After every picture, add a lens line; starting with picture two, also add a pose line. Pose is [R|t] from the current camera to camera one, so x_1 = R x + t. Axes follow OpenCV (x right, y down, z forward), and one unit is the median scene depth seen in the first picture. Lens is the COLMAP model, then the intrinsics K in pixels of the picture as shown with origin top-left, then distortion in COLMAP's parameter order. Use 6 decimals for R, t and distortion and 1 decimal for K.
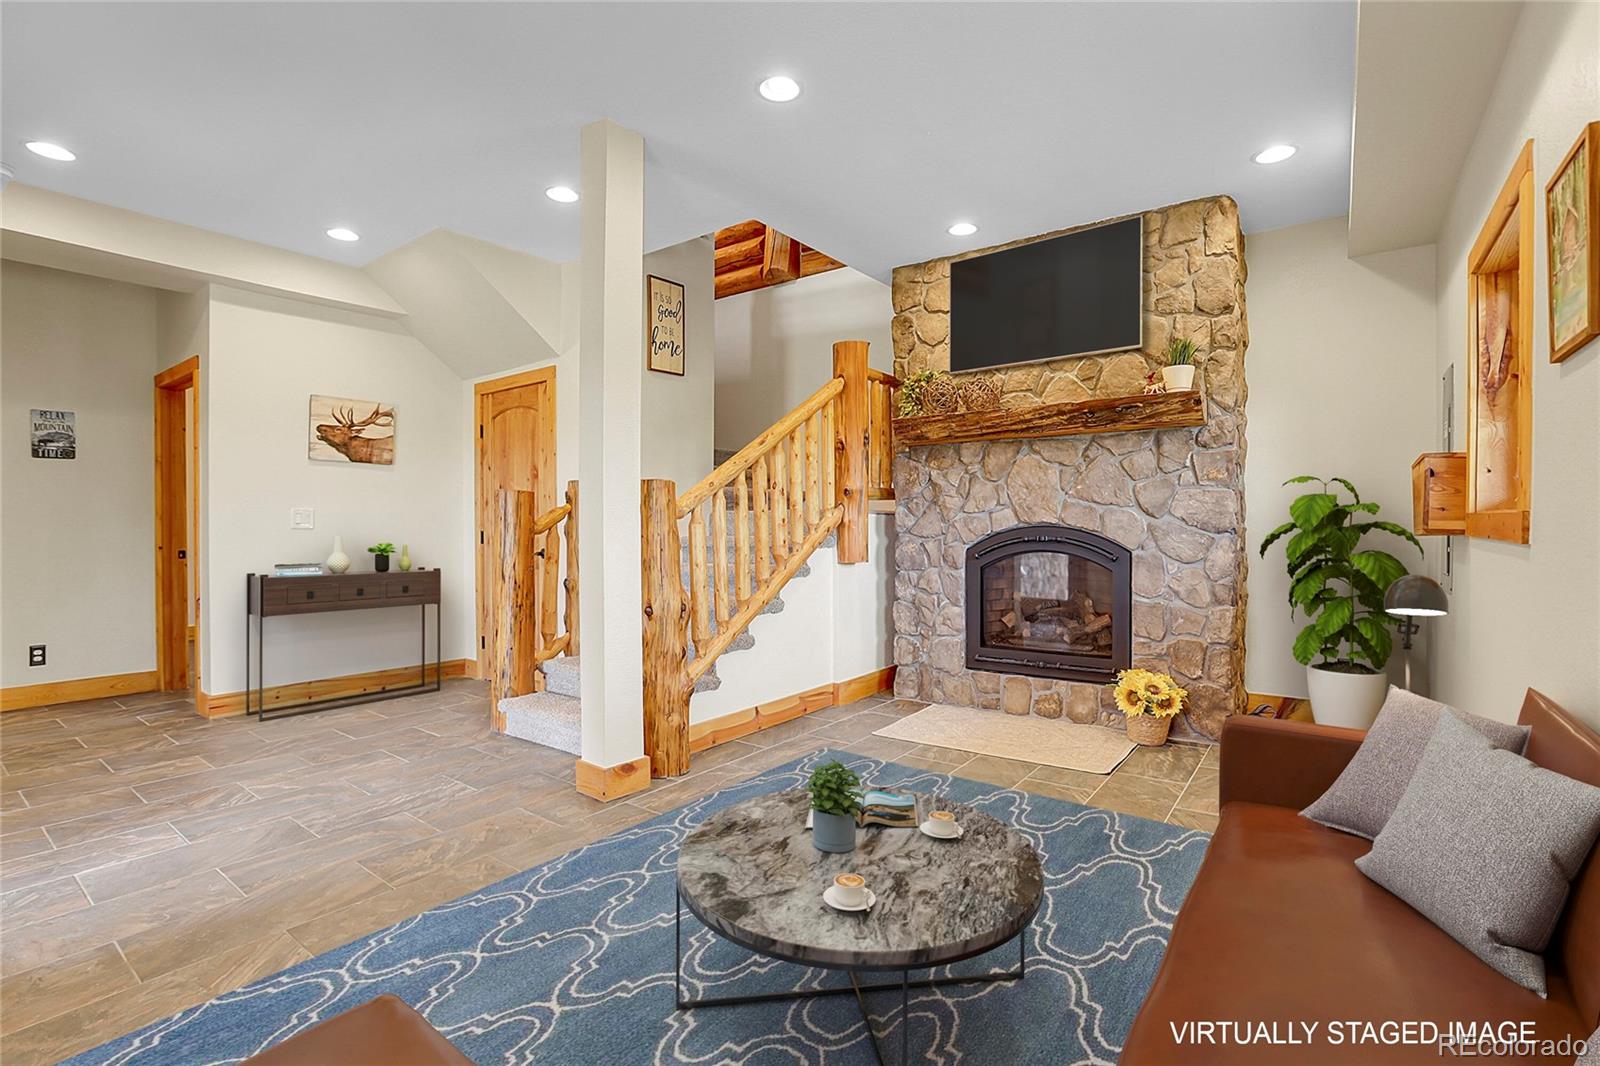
lens RADIAL K [[738.4, 0, 809.8], [0, 738.4, 524.4], [0, 0, 1]] dist [-0.052617, 0.019470]
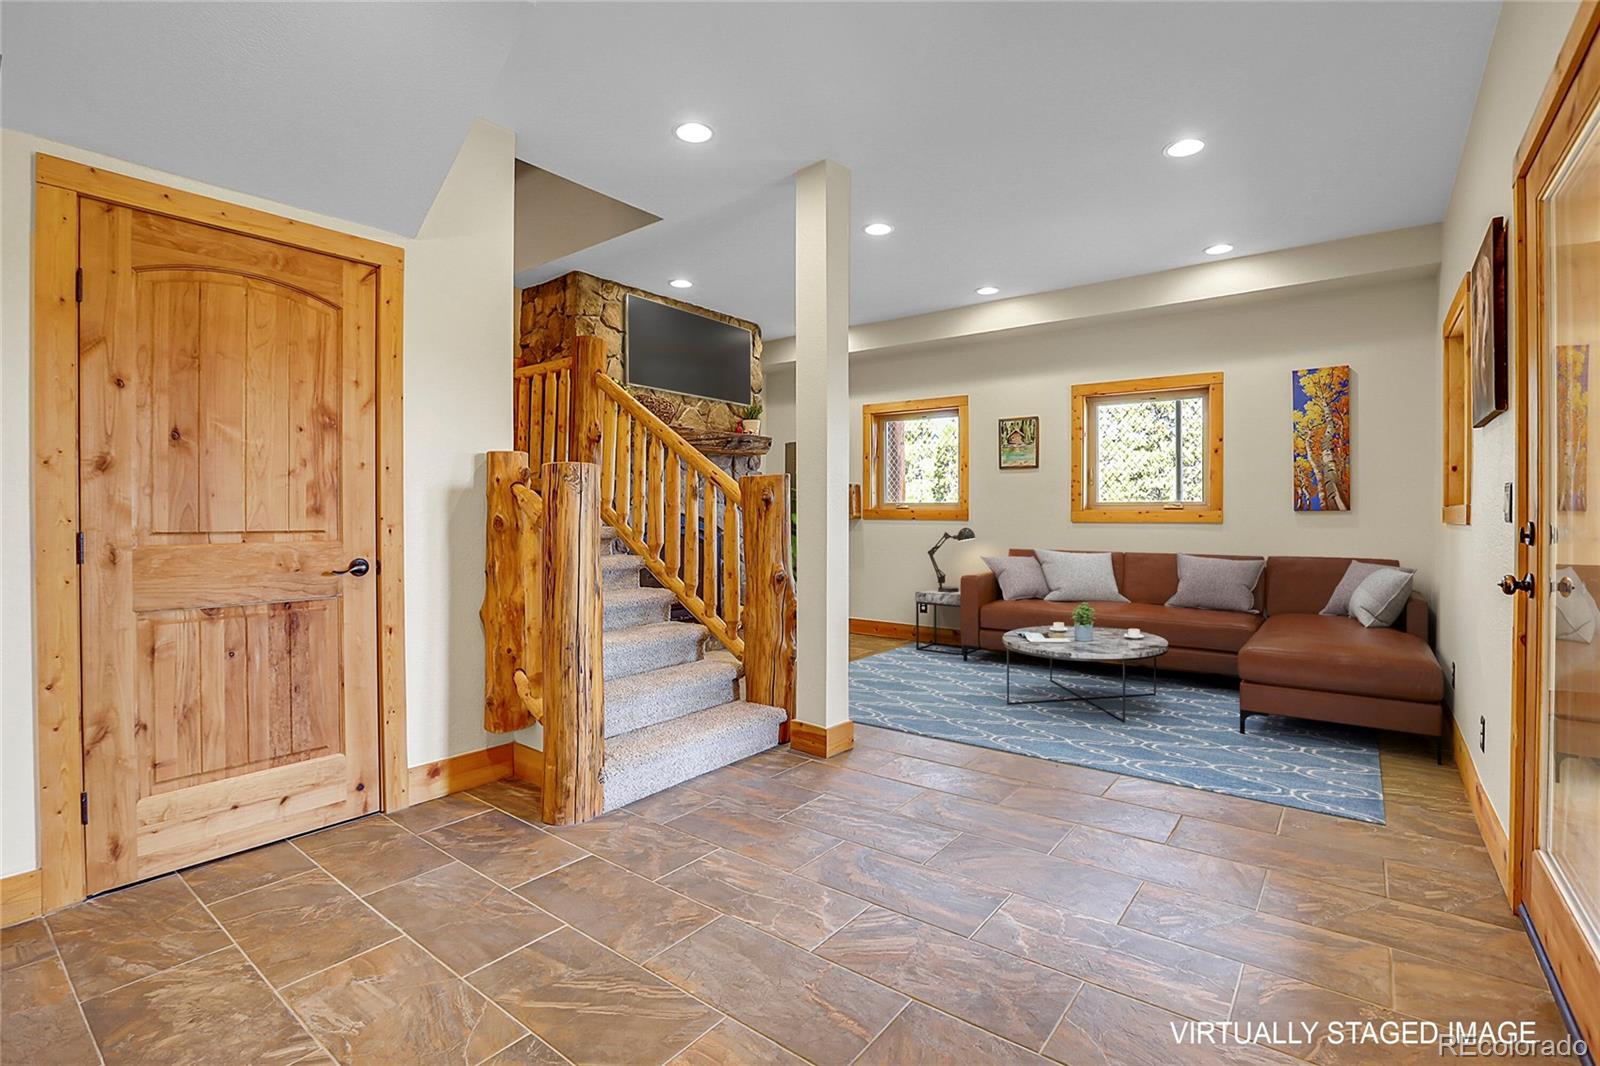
lens RADIAL K [[738.4, 0, 809.8], [0, 738.4, 524.4], [0, 0, 1]] dist [-0.052617, 0.019470]
pose [[0.017438, -0.010894, 0.999789, -1.174978], [0.009453, 0.999898, 0.010730, 0.004503], [-0.999803, 0.009264, 0.017539, 0.835140]]
